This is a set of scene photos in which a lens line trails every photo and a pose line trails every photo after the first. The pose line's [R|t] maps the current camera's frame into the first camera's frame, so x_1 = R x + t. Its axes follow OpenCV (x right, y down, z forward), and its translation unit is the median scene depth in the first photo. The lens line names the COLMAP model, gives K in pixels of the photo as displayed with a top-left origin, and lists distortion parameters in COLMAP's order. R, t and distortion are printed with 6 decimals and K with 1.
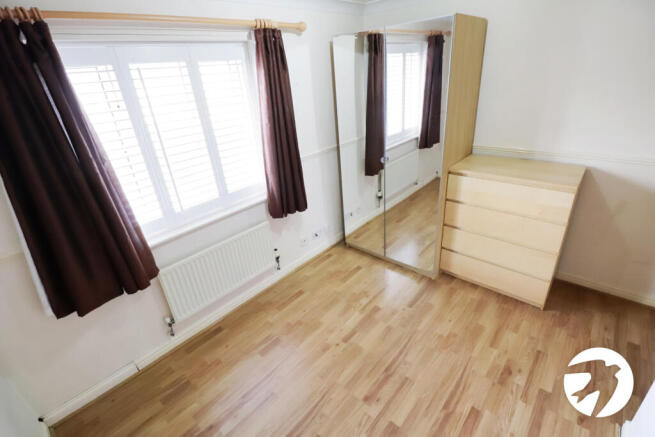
lens RADIAL K [[303.7, 0, 329.9], [0, 303.7, 217.1], [0, 0, 1]] dist [-0.014693, -0.000553]
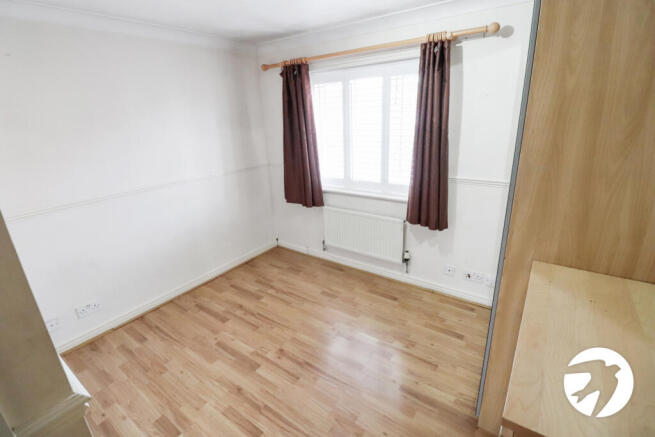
lens RADIAL K [[303.7, 0, 330.6], [0, 303.7, 218.7], [0, 0, 1]] dist [-0.014693, -0.000553]
pose [[0.106161, 0.388568, -0.915284, 0.950204], [-0.395131, 0.861174, 0.319767, -0.297658], [0.912470, 0.327711, 0.244958, 0.632941]]
